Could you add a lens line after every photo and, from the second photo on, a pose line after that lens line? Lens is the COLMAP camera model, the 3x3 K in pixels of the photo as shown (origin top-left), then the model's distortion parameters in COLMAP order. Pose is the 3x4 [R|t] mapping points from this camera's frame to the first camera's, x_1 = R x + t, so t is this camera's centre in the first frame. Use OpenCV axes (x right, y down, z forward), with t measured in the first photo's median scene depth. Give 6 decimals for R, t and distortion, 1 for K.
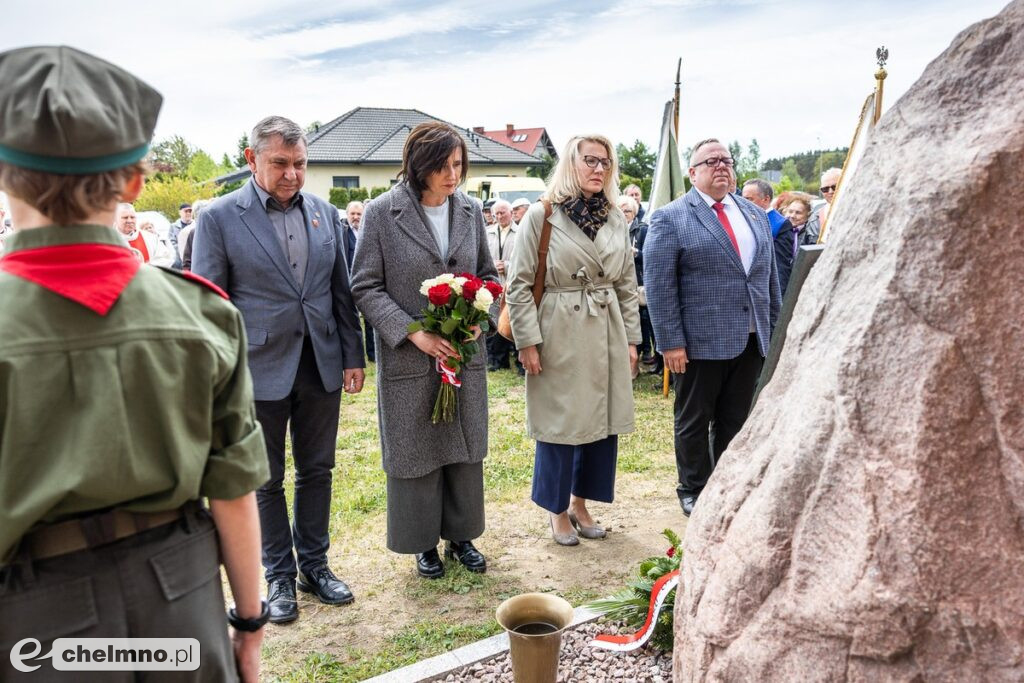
lens RADIAL K [[814.8, 0, 508.0], [0, 814.8, 316.6], [0, 0, 1]] dist [0.005702, 0.007002]
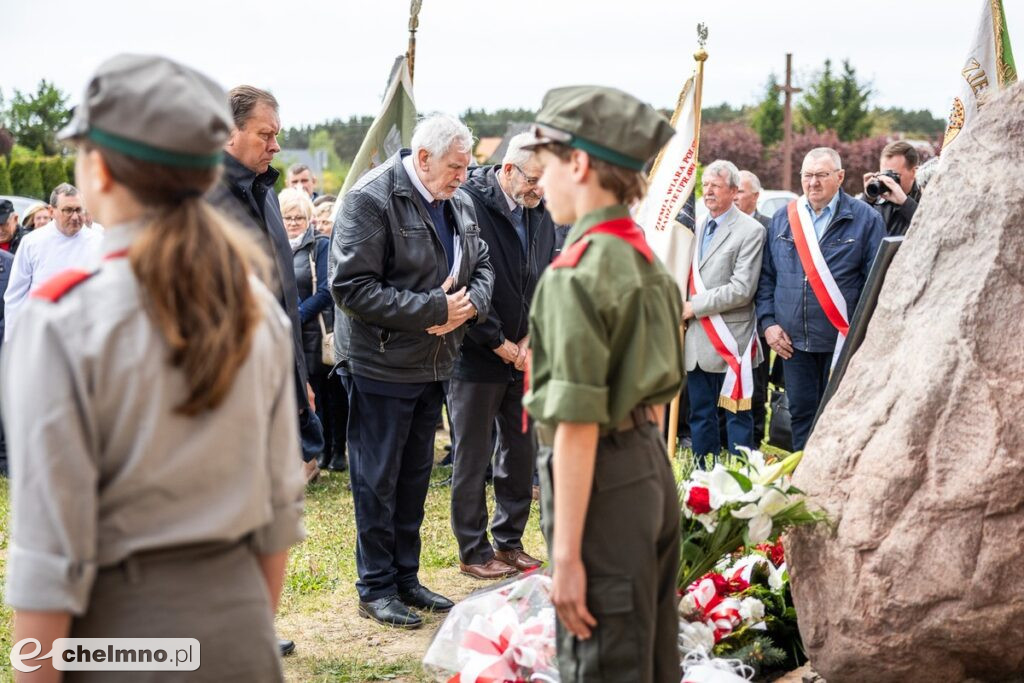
lens RADIAL K [[1654.2, 0, 508.7], [0, 1654.2, 338.0], [0, 0, 1]] dist [0.104119, 0.000000]
pose [[0.891765, -0.008729, 0.452416, -1.614001], [0.035943, 0.998021, -0.051592, 0.217827], [-0.451070, 0.062269, 0.890314, -1.224595]]
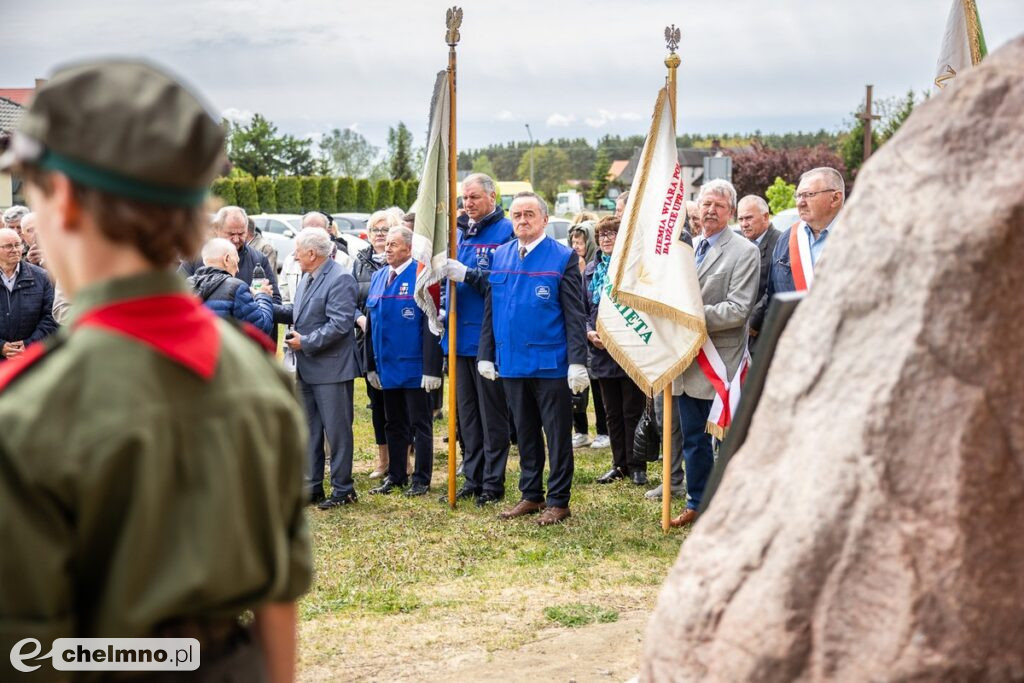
lens RADIAL K [[1311.2, 0, 501.7], [0, 1311.2, 344.4], [0, 0, 1]] dist [0.055673, 0.000000]
pose [[0.934792, -0.006935, 0.355128, -0.523190], [0.020797, 0.999163, -0.035229, 0.013023], [-0.354586, 0.040318, 0.934154, -0.268514]]
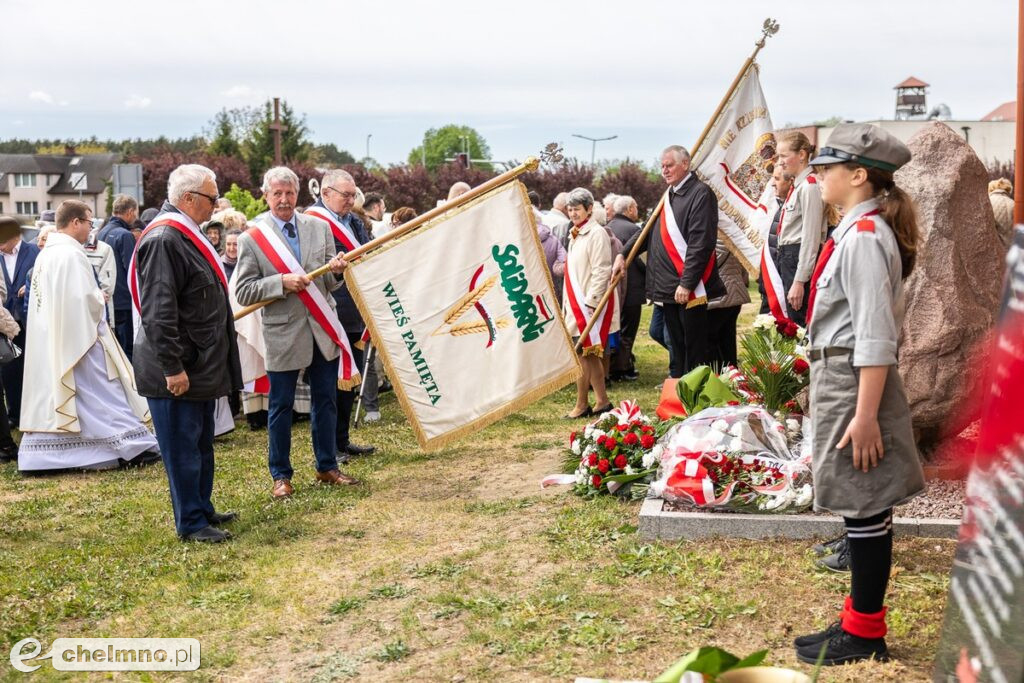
lens RADIAL K [[1427.7, 0, 514.1], [0, 1427.7, 336.6], [0, 0, 1]] dist [0.029409, 0.000000]
pose [[0.633874, -0.046013, 0.772066, -4.210903], [0.102057, 0.994476, -0.024522, 0.311835], [-0.766673, 0.094339, 0.635069, -0.992190]]
